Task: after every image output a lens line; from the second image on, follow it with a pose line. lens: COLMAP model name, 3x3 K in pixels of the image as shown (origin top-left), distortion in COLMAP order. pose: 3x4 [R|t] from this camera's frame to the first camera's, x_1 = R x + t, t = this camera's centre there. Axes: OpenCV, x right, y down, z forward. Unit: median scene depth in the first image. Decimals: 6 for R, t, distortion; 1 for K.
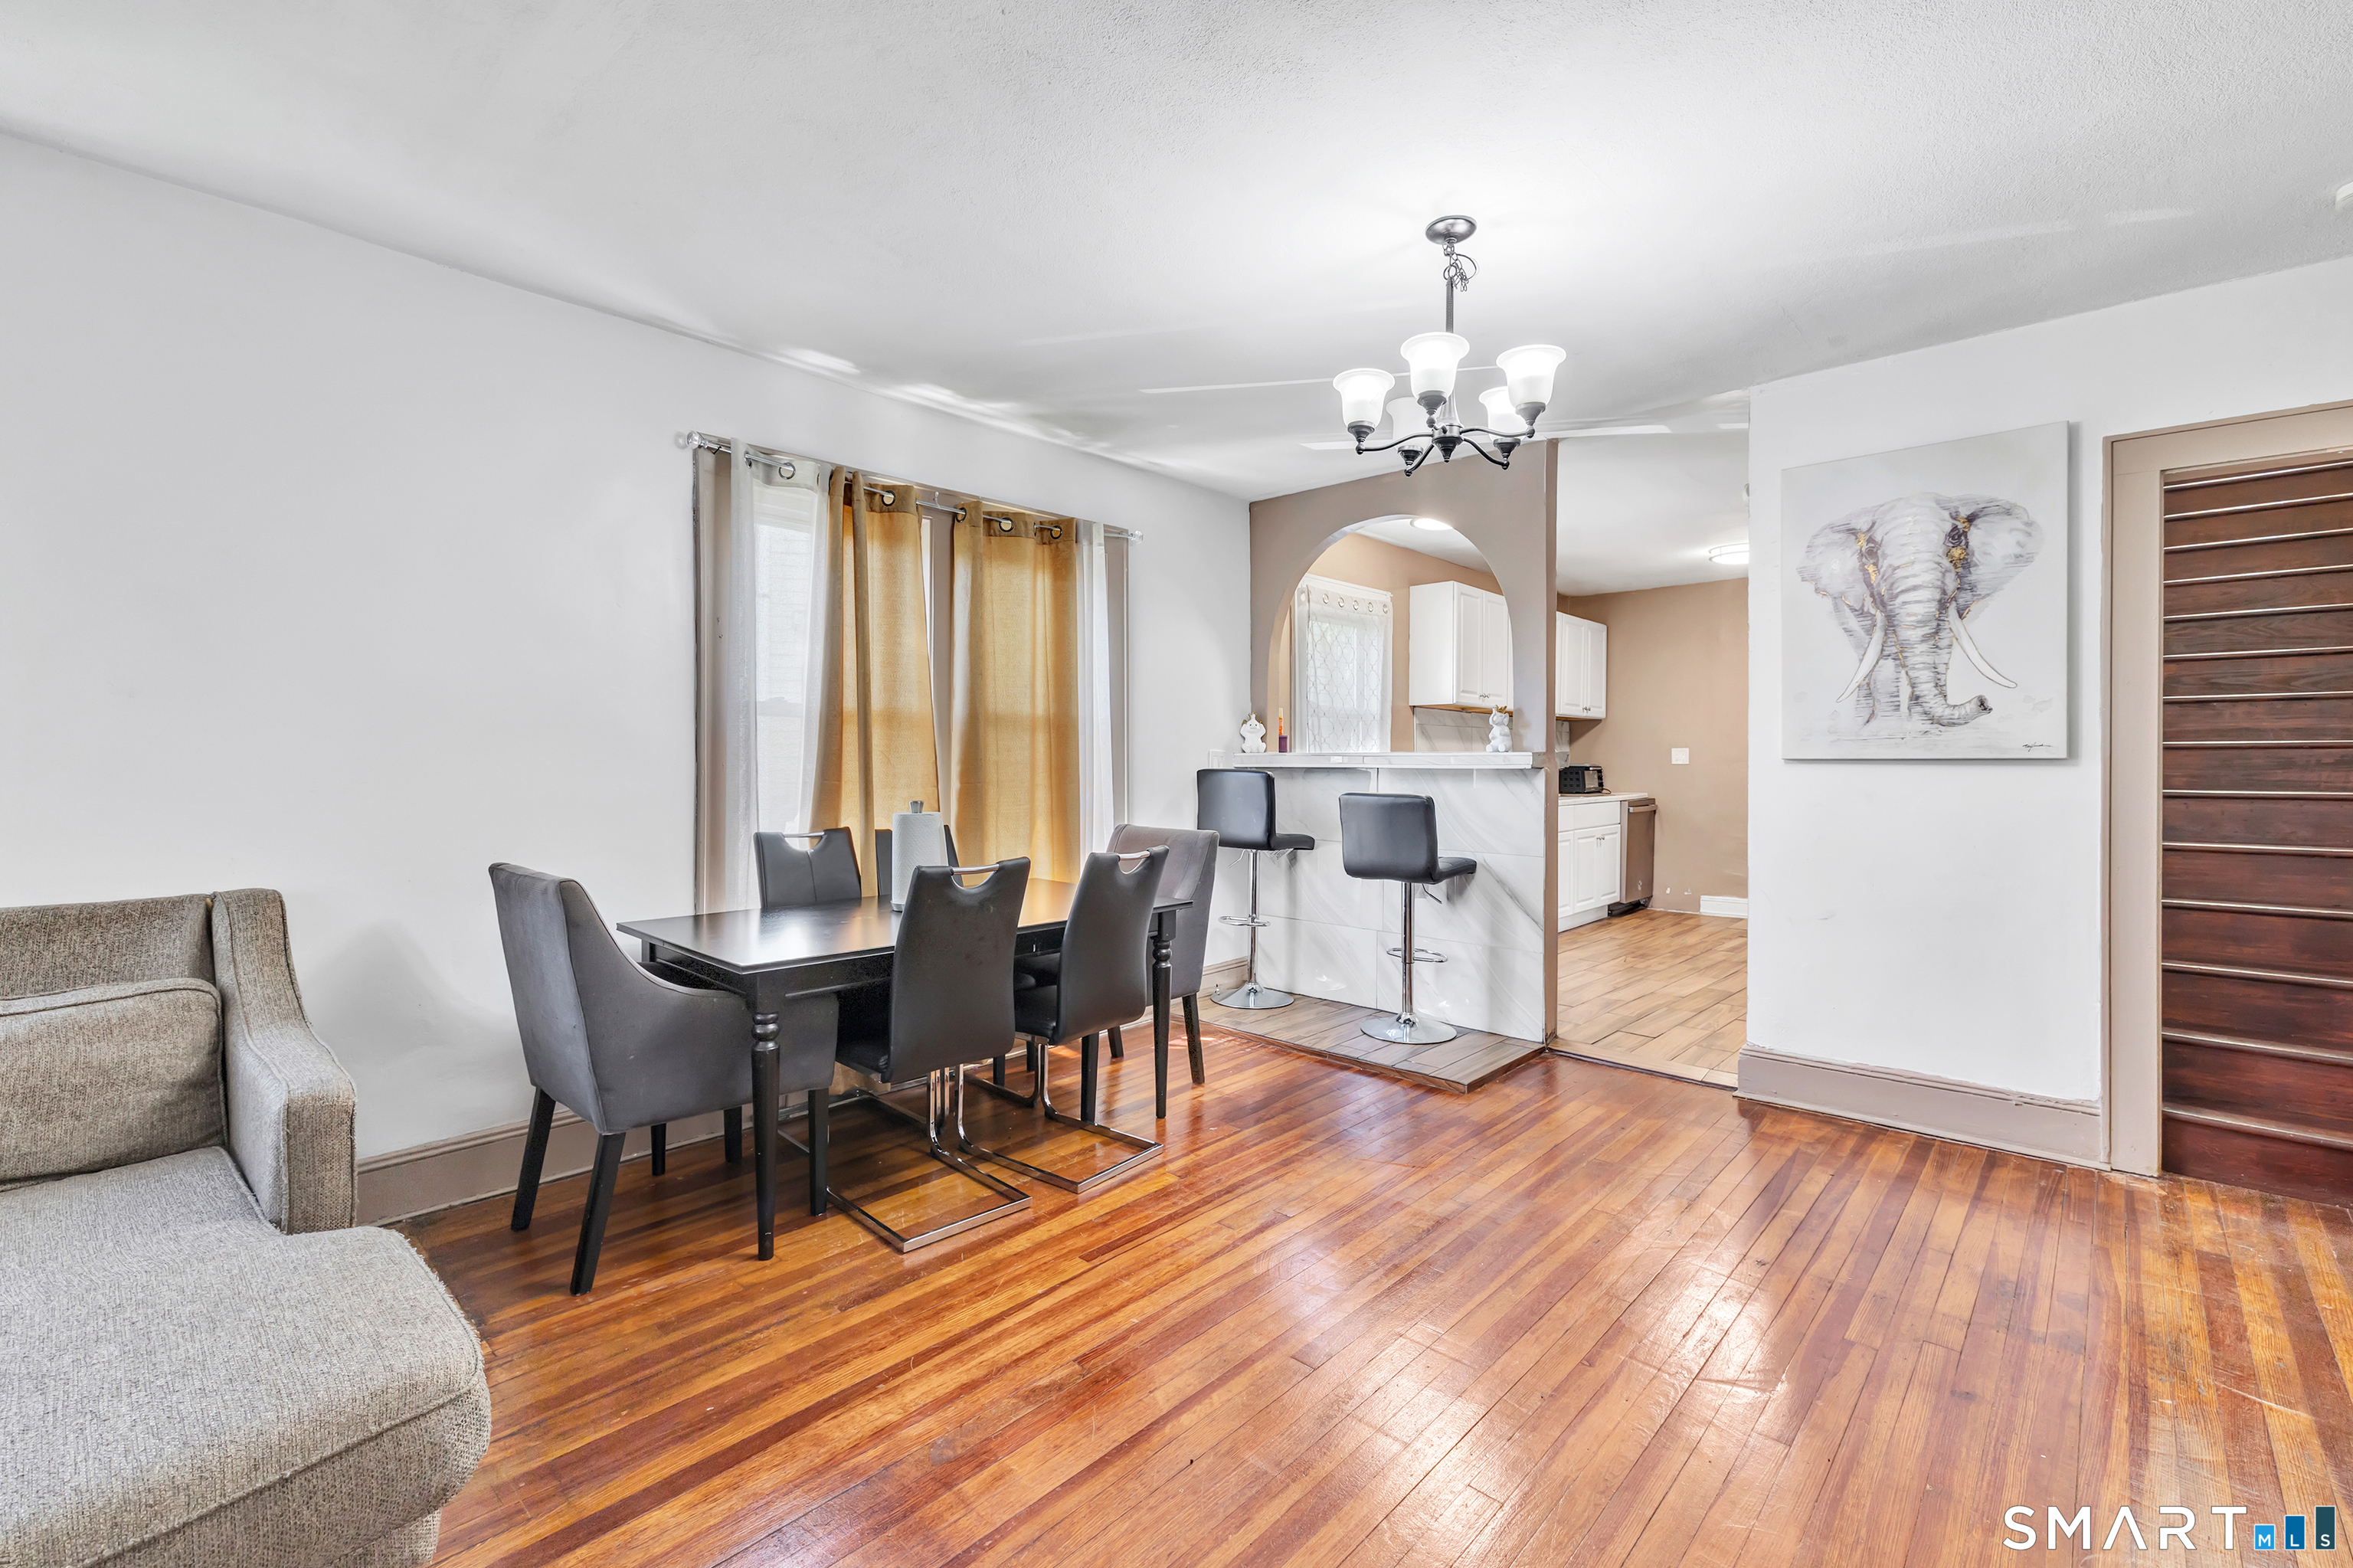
lens RADIAL K [[1082.8, 0, 1131.3], [0, 1082.8, 779.2], [0, 0, 1]] dist [-0.005052, 0.001185]
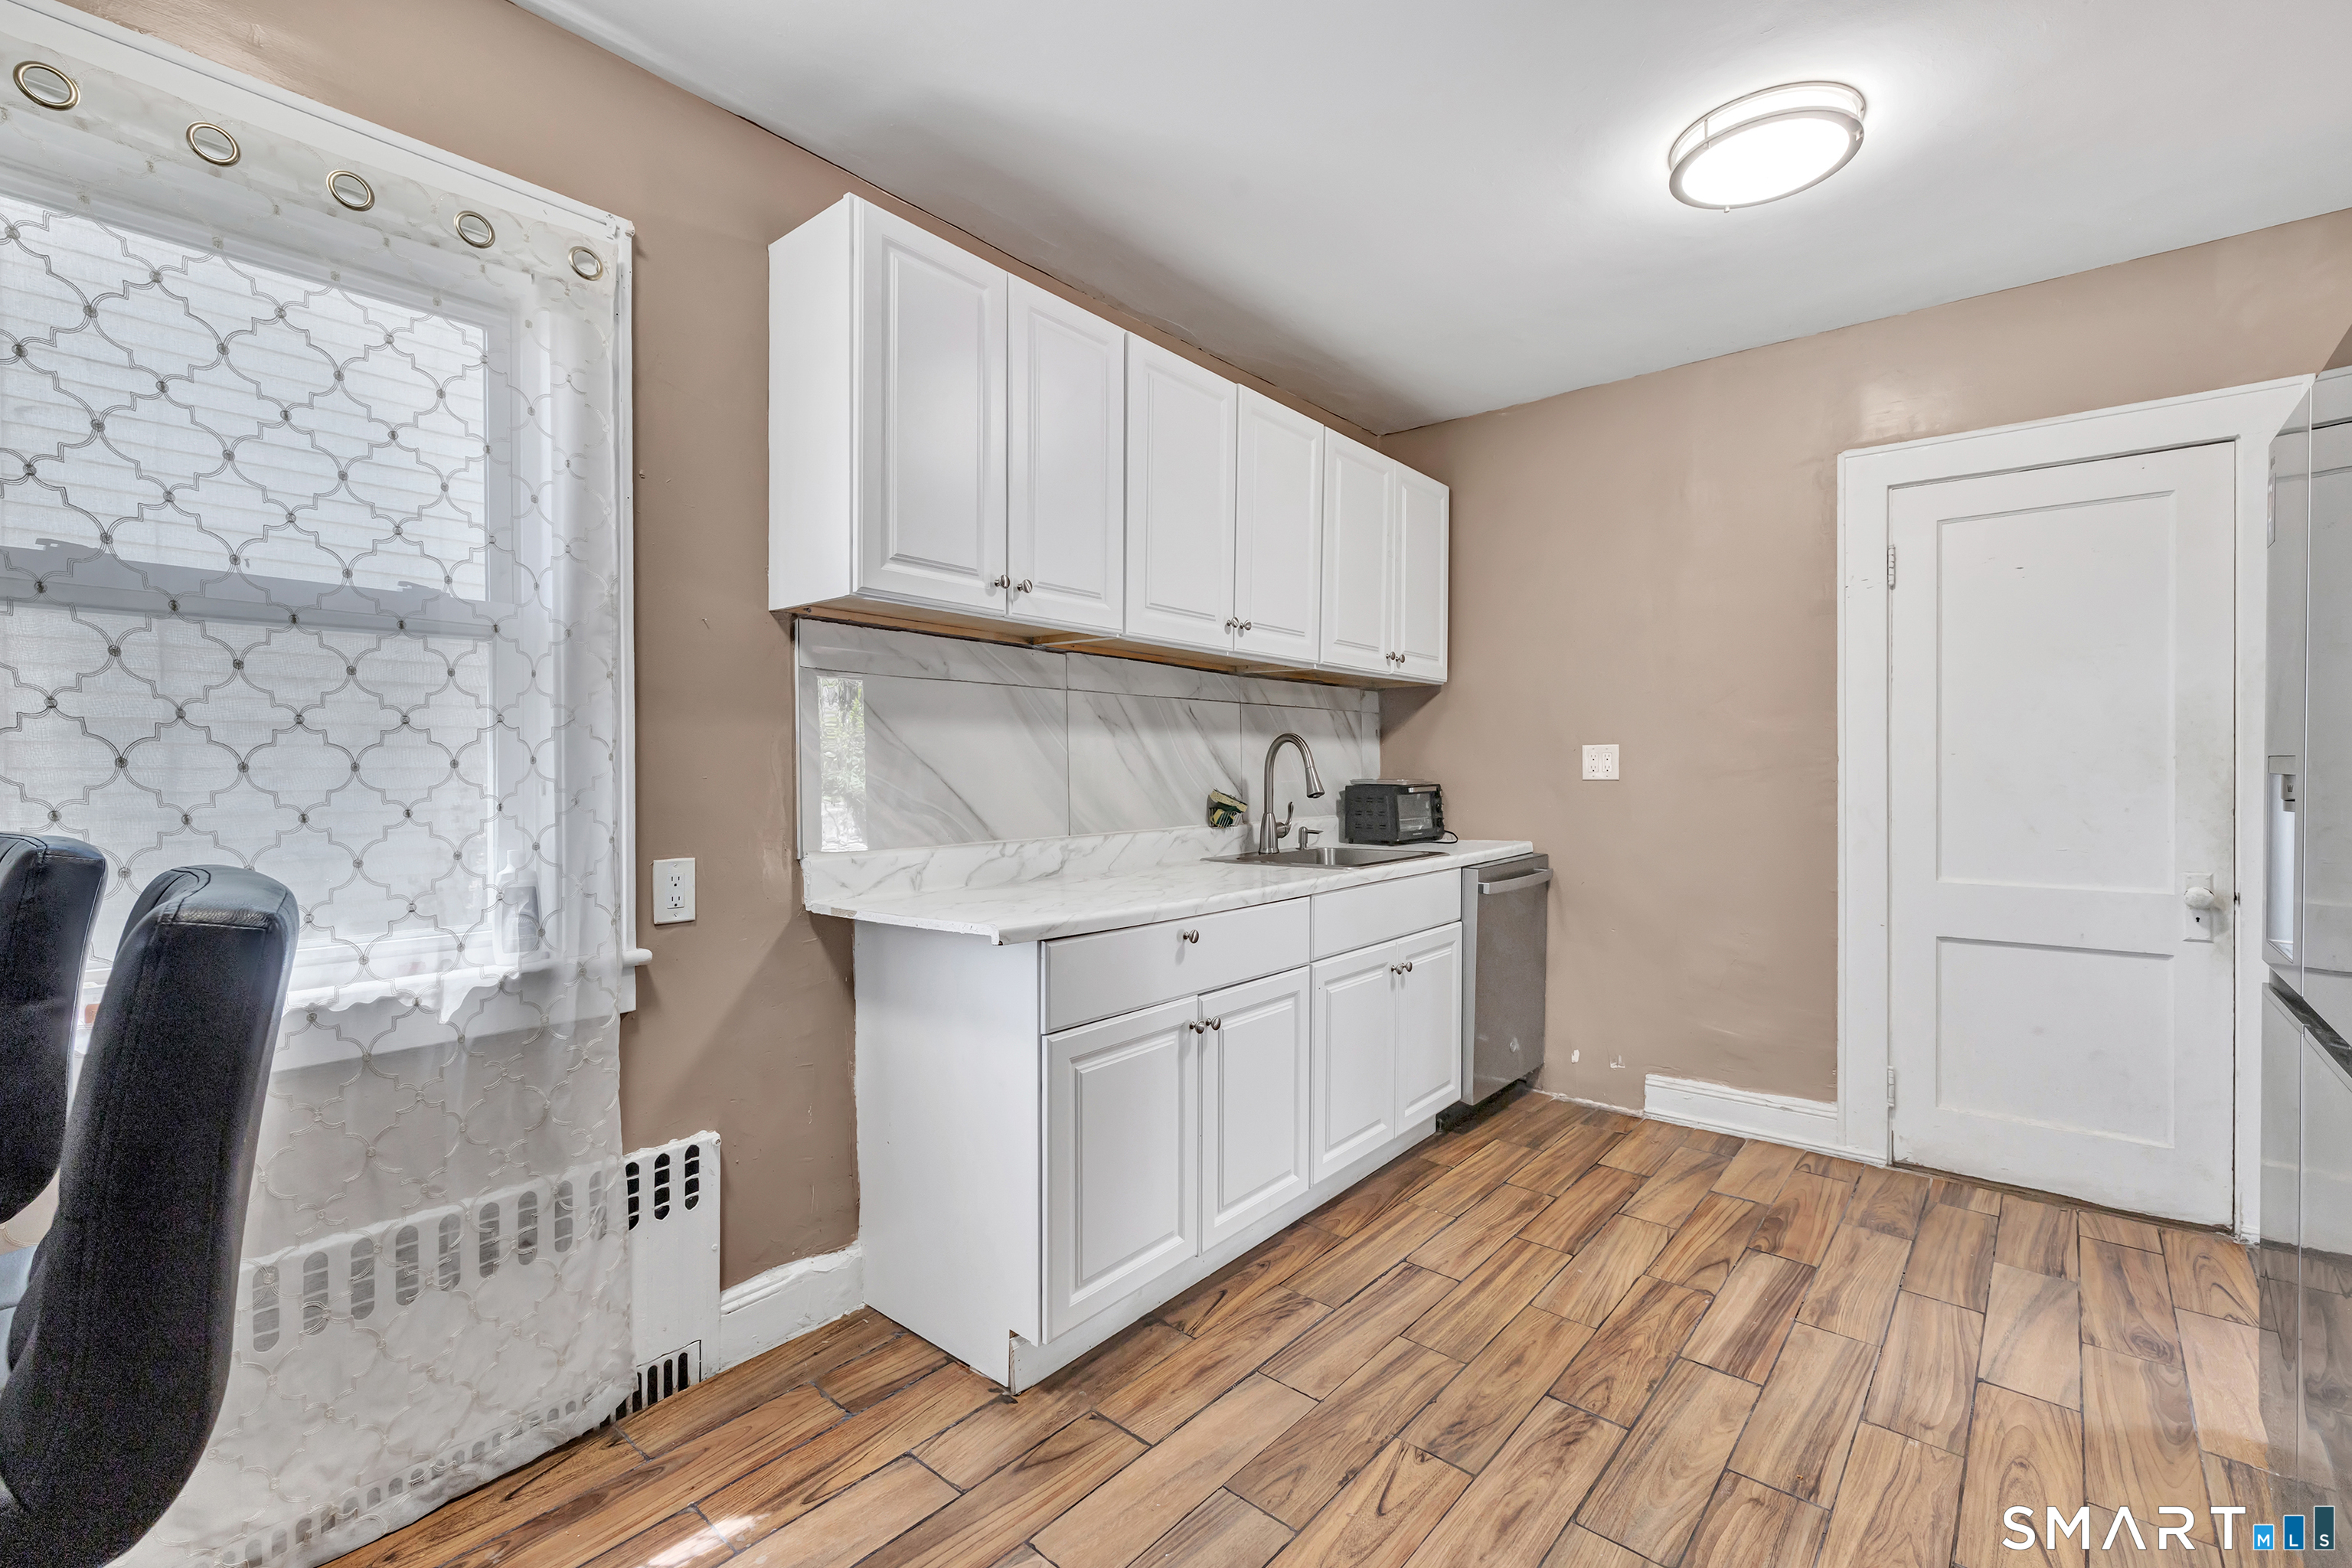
lens RADIAL K [[1082.3, 0, 1110.3], [0, 1082.3, 782.1], [0, 0, 1]] dist [-0.005052, 0.001185]
pose [[0.999612, -0.002788, 0.027723, 0.593228], [0.002846, 0.999994, -0.002068, -0.026175], [-0.027717, 0.002146, 0.999613, 1.134960]]
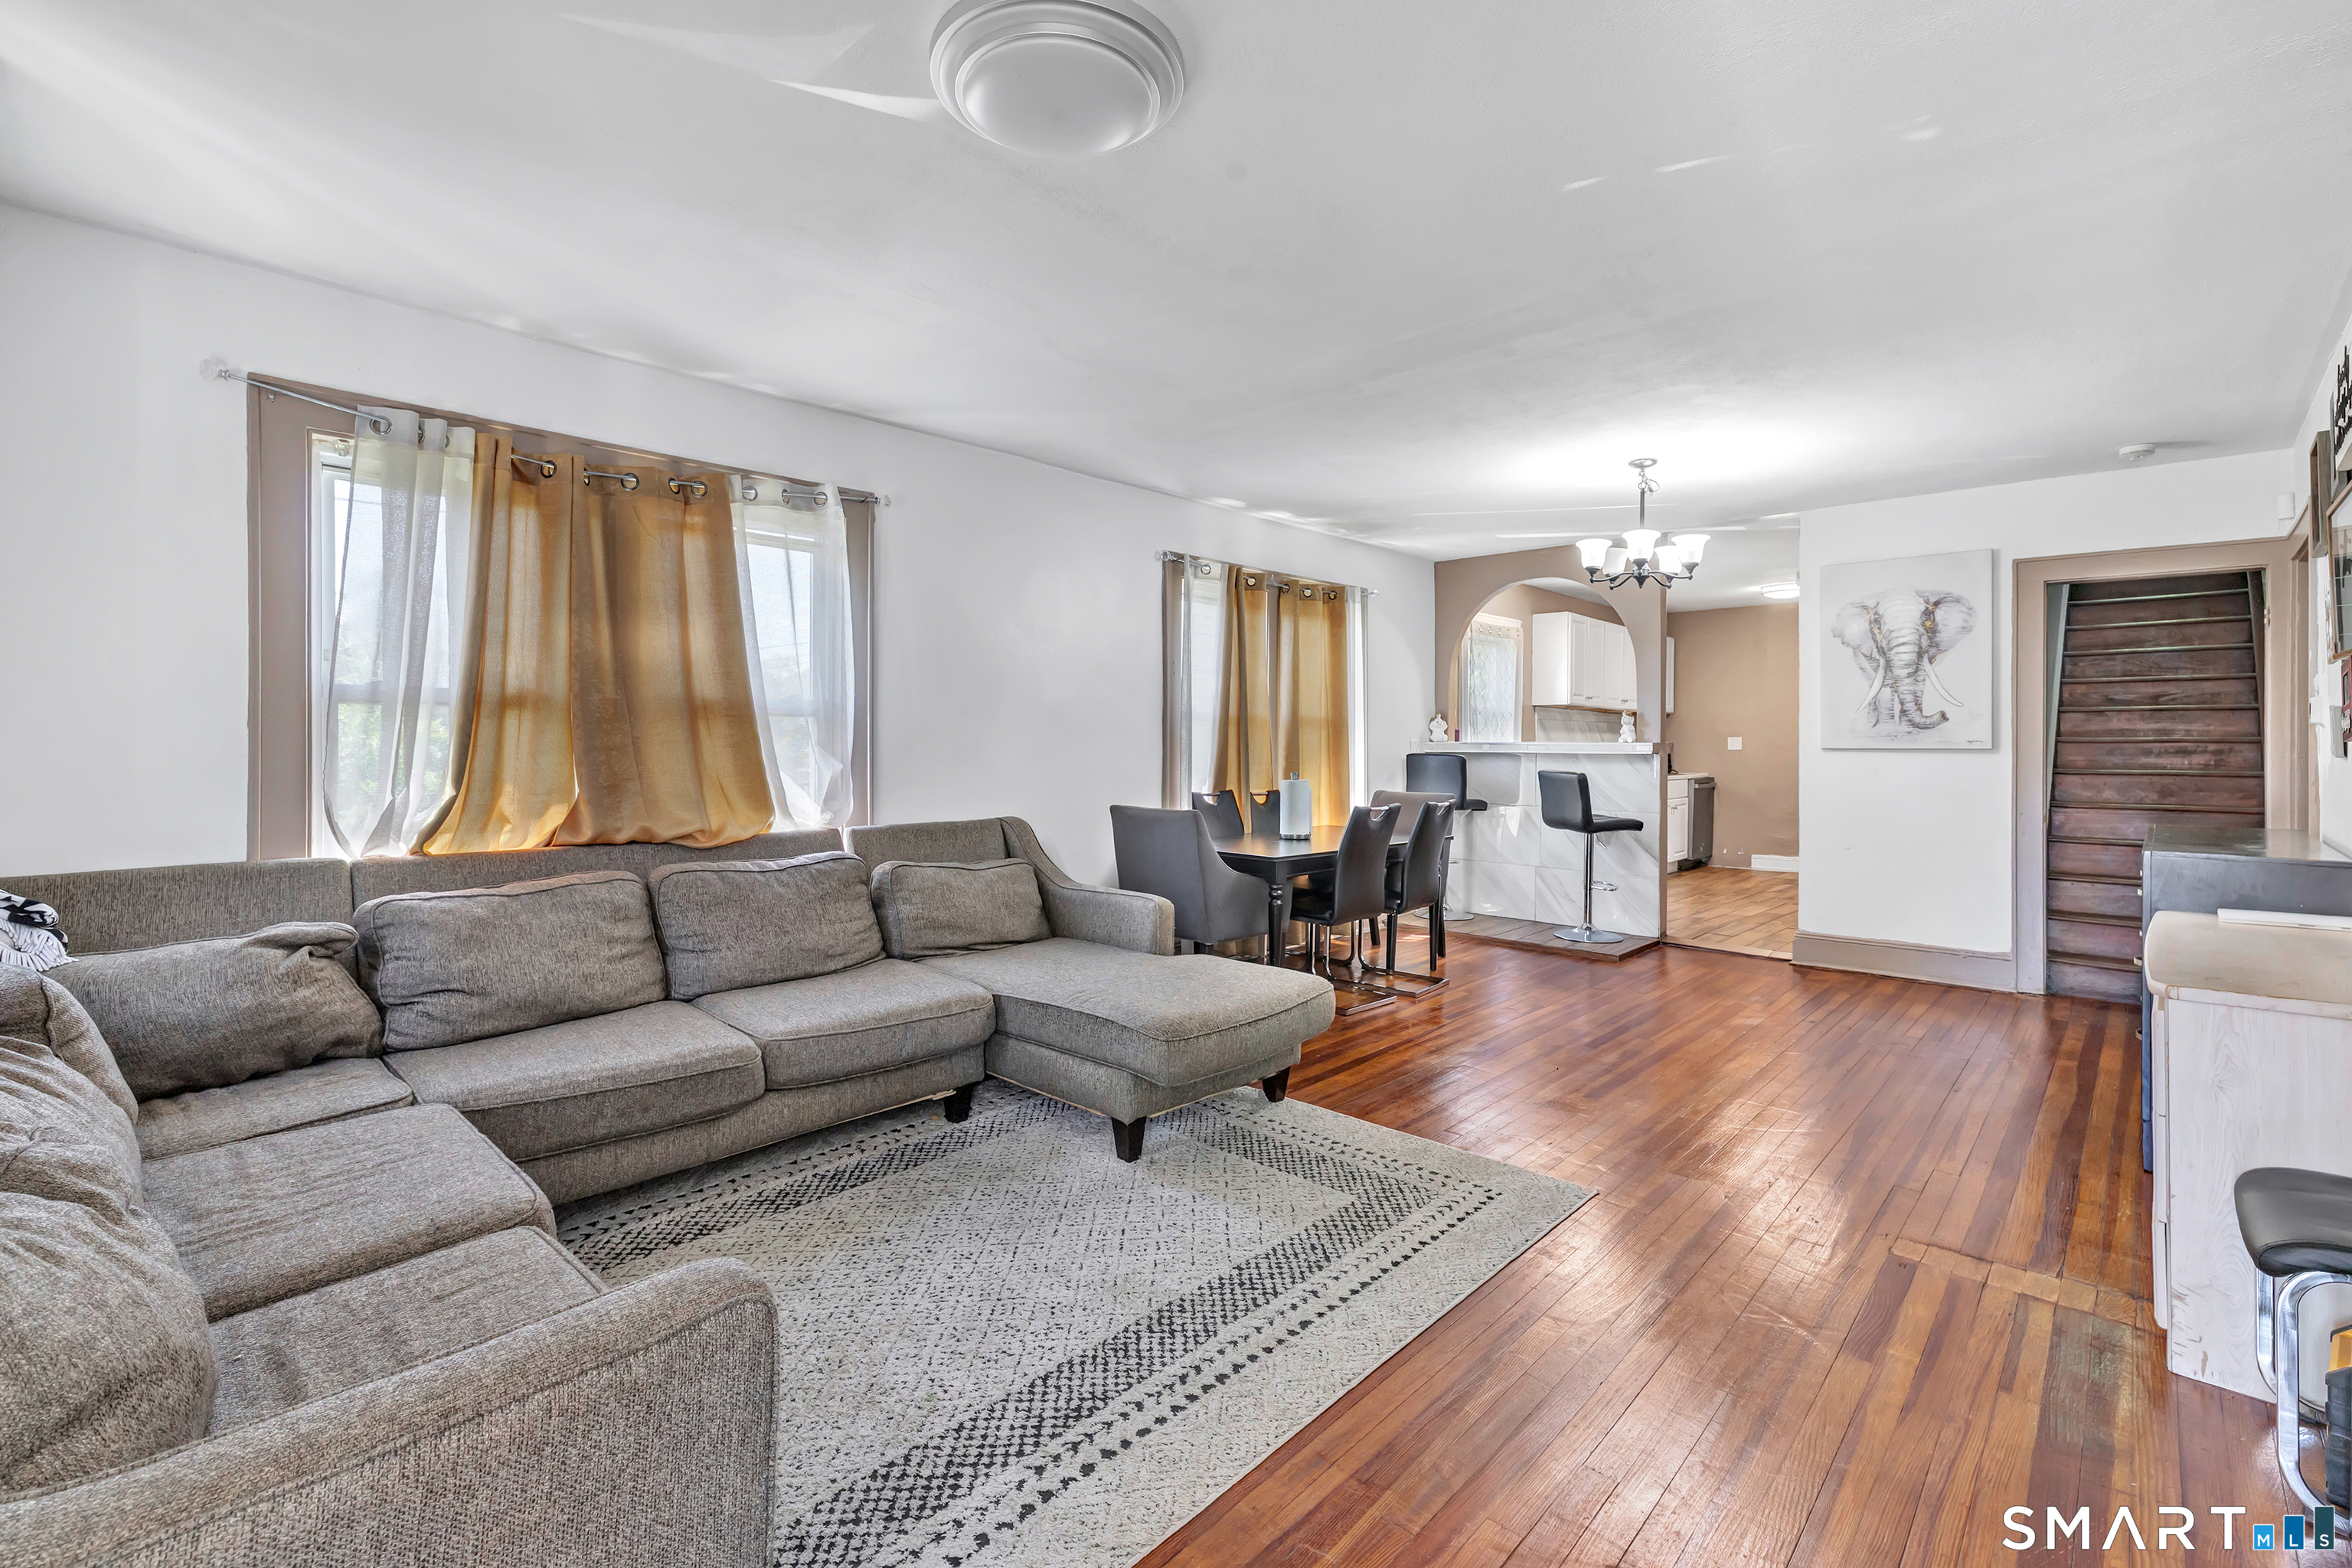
lens RADIAL K [[1082.3, 0, 1143.3], [0, 1082.3, 757.0], [0, 0, 1]] dist [-0.005052, 0.001185]
pose [[0.999929, 0.002324, -0.011696, -0.339717], [-0.002375, 0.999988, -0.004371, 0.003260], [0.011686, 0.004398, 0.999922, -0.542449]]
